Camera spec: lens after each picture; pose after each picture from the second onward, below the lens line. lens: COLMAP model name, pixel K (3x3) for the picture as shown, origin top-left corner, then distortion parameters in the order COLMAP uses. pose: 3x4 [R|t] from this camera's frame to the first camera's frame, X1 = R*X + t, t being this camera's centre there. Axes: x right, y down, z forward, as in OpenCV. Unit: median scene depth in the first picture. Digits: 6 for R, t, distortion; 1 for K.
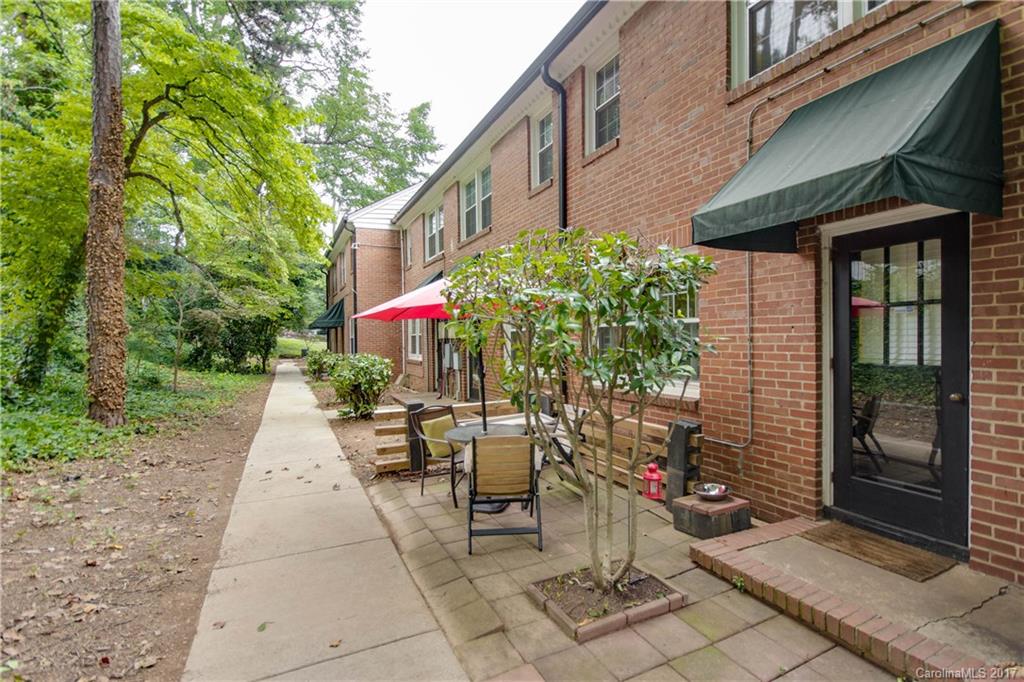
lens RADIAL K [[472.7, 0, 512.0], [0, 472.7, 341.0], [0, 0, 1]] dist [0.014576, 0.000002]
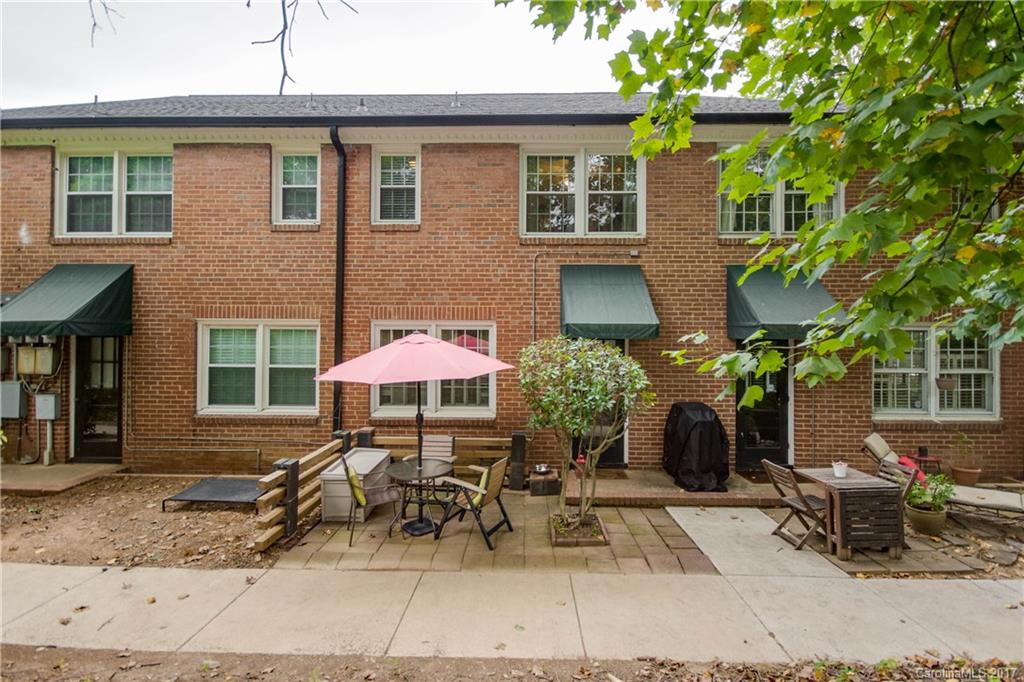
lens RADIAL K [[472.7, 0, 512.0], [0, 472.7, 341.0], [0, 0, 1]] dist [0.014576, 0.000002]
pose [[0.464369, 0.017710, 0.885465, -1.122926], [-0.003399, 0.999828, -0.018215, -0.122799], [-0.885636, 0.005448, 0.464349, 0.248661]]
